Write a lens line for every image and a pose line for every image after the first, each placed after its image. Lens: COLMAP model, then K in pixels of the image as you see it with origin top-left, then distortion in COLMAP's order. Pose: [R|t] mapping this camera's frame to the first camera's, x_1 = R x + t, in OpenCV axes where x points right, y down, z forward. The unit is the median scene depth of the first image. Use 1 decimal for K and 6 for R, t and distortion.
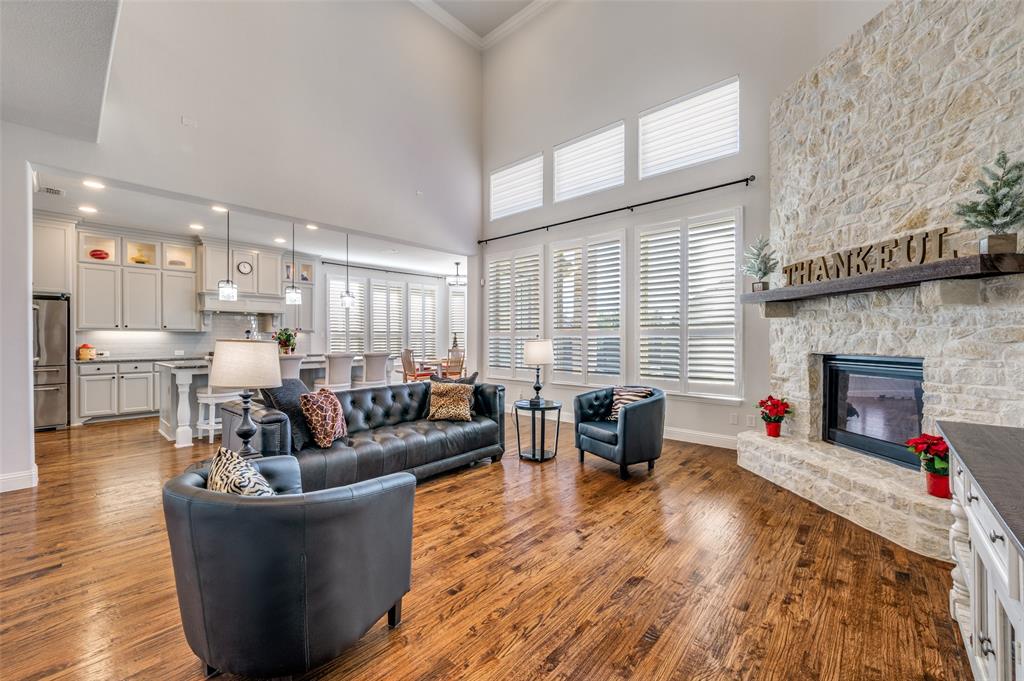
lens RADIAL K [[411.3, 0, 512.0], [0, 411.3, 340.5], [0, 0, 1]] dist [-0.003031, -0.000592]
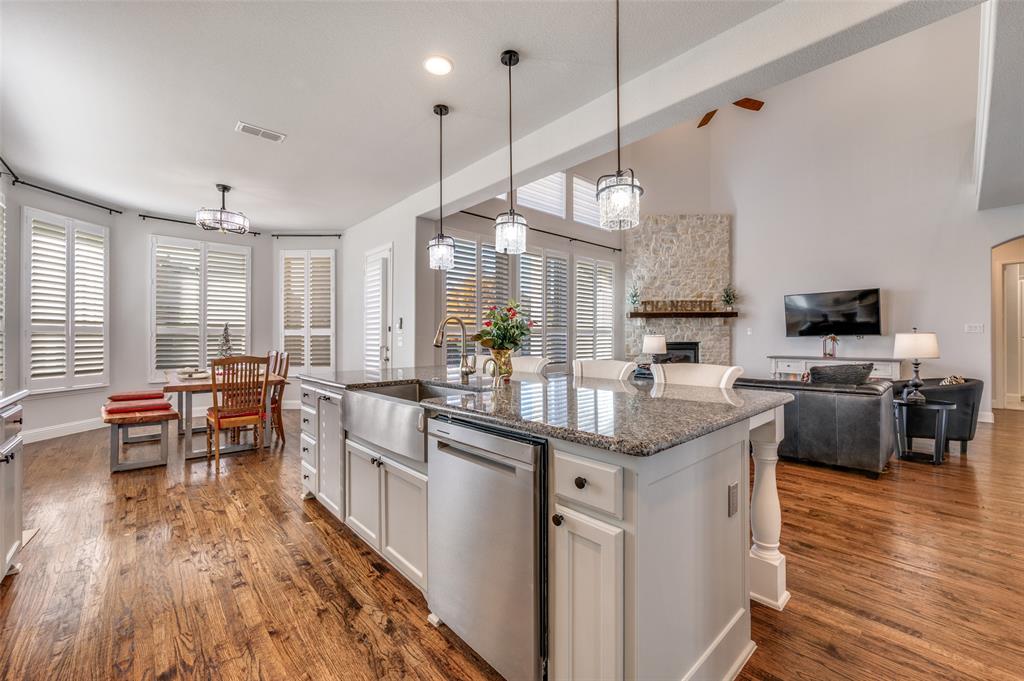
lens RADIAL K [[411.3, 0, 512.0], [0, 411.3, 340.5], [0, 0, 1]] dist [-0.003031, -0.000592]
pose [[0.112011, 0.007311, 0.993680, -0.938270], [0.010191, 0.999912, -0.008505, 0.019430], [-0.993655, 0.011079, 0.111927, 0.903359]]
